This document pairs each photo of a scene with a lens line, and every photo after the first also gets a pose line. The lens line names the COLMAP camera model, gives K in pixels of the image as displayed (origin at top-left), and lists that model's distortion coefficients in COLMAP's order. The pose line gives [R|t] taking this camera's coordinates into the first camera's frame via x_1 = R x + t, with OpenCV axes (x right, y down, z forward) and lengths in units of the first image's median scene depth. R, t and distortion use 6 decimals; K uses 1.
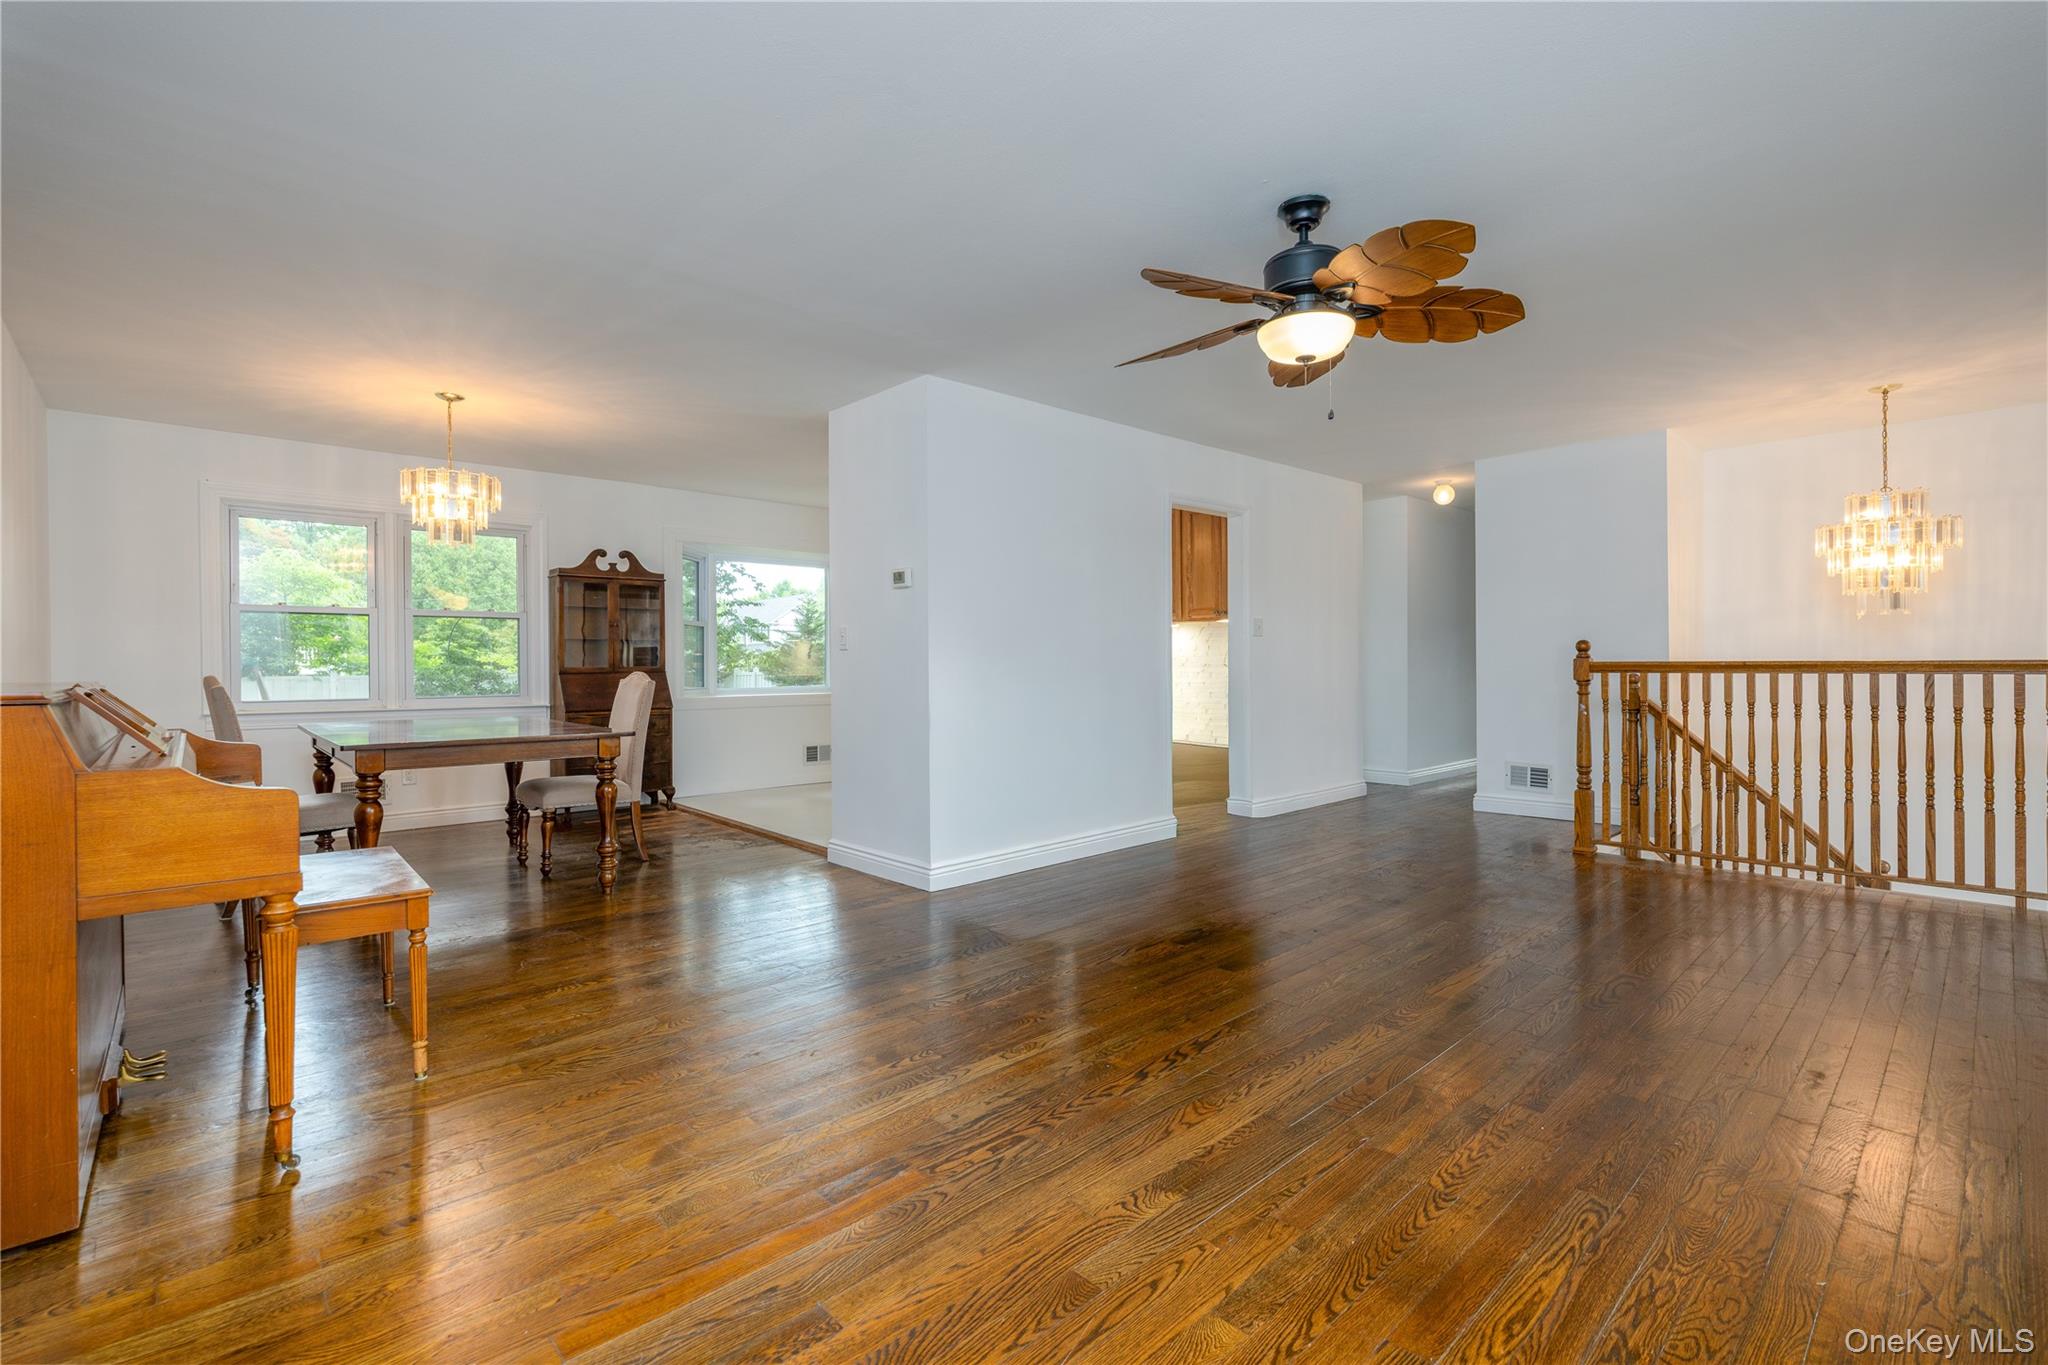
lens RADIAL K [[931.2, 0, 1024.0], [0, 931.2, 682.5], [0, 0, 1]] dist [-0.050234, -0.000016]
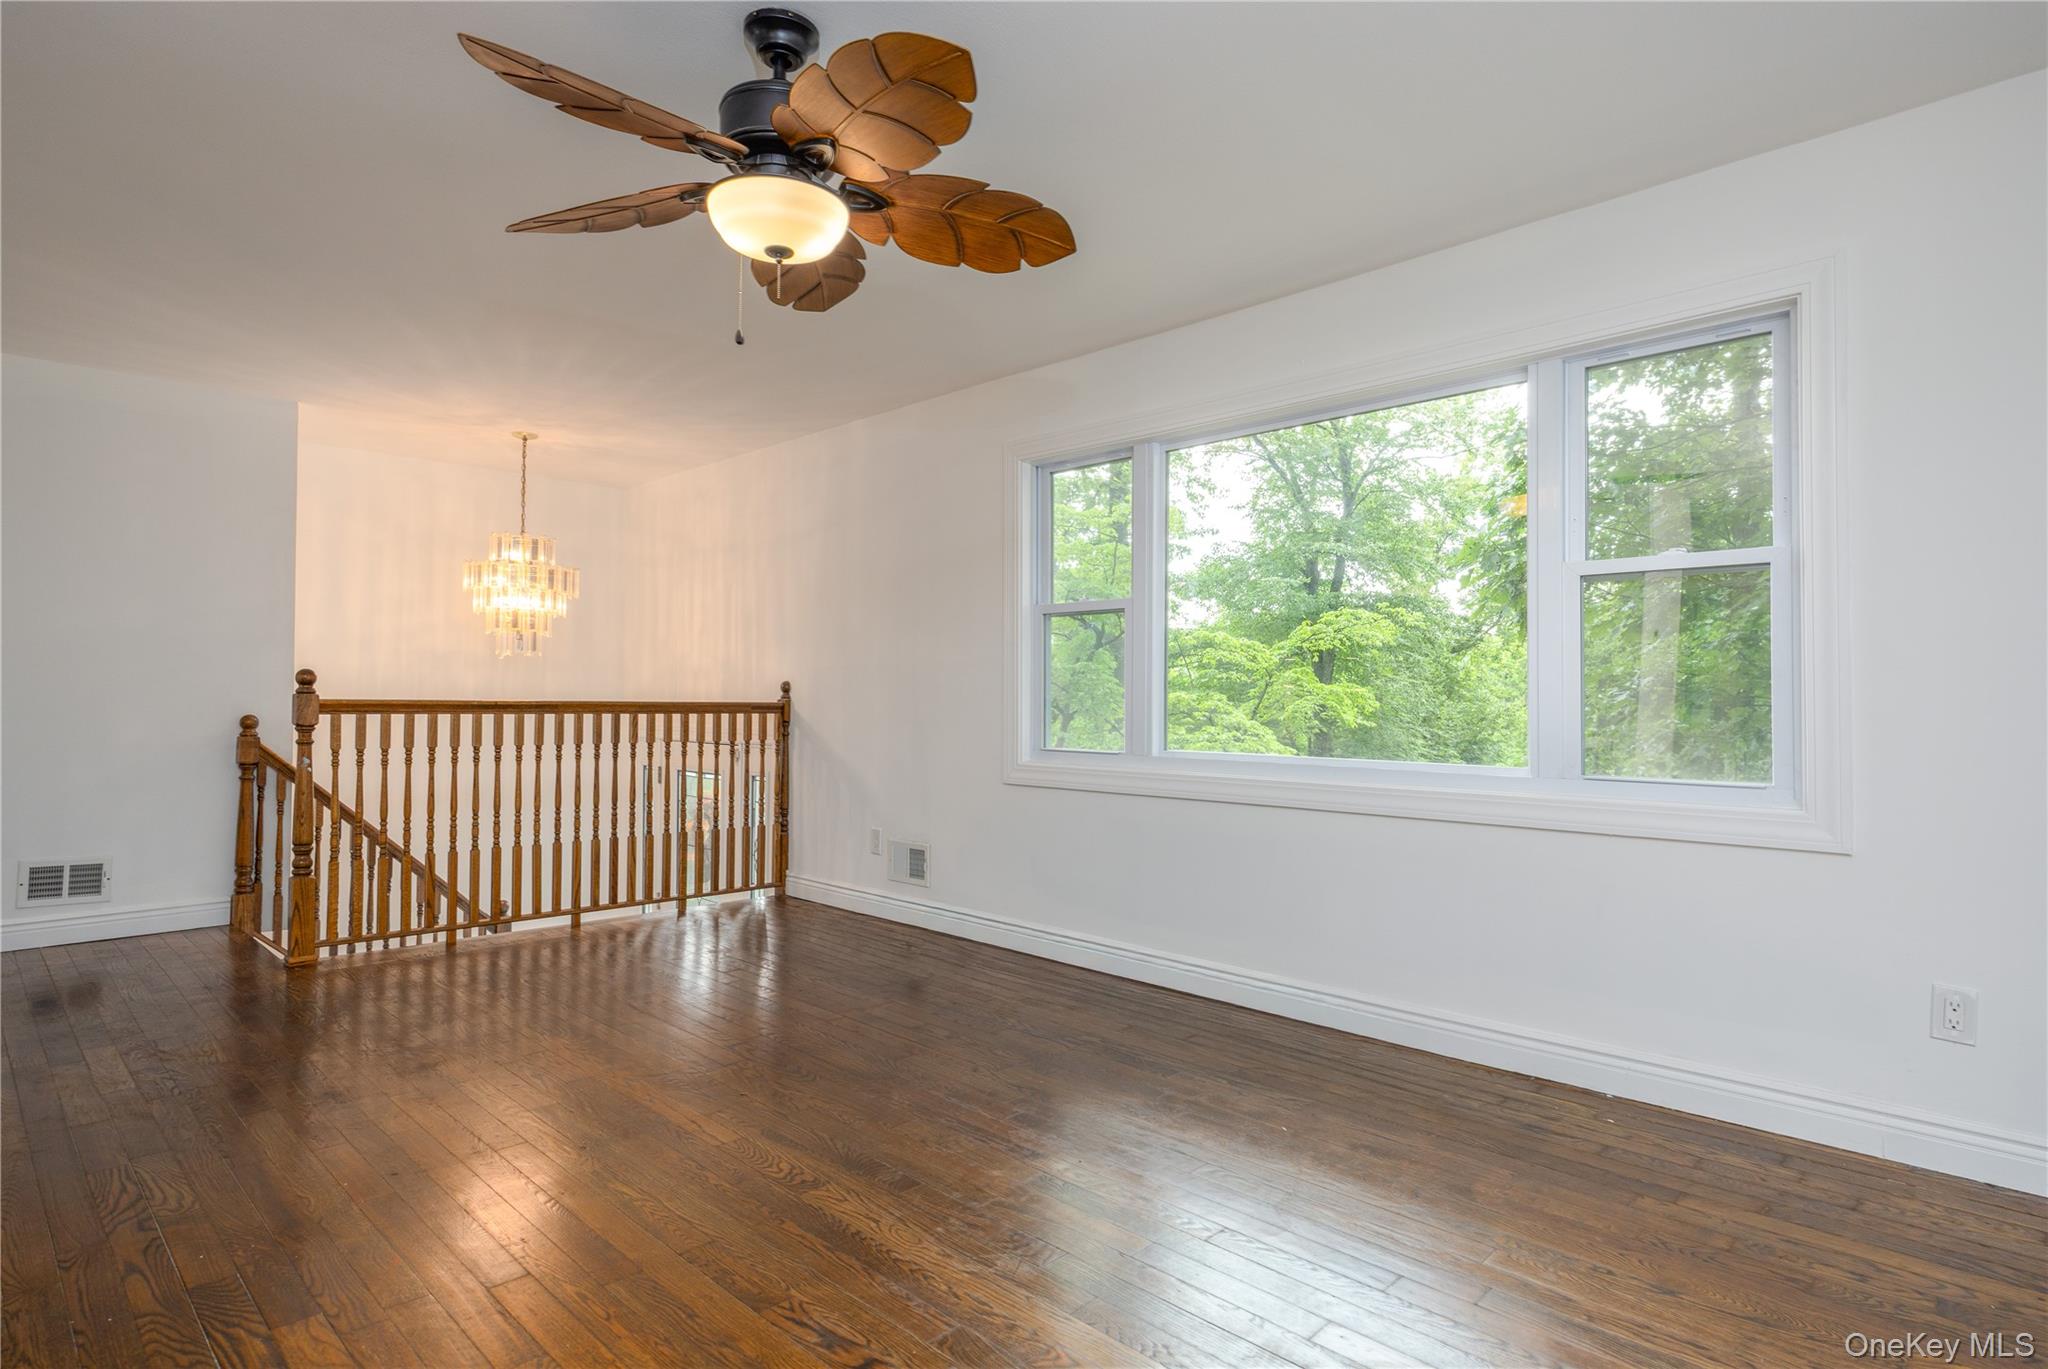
lens RADIAL K [[1072.2, 0, 1021.7], [0, 1072.2, 639.1], [0, 0, 1]] dist [0.002298, 0.000443]
pose [[-0.038920, 0.068024, 0.996924, -0.269058], [0.020894, 0.997517, -0.067249, -0.000810], [-0.999024, 0.018212, -0.040245, 0.467065]]
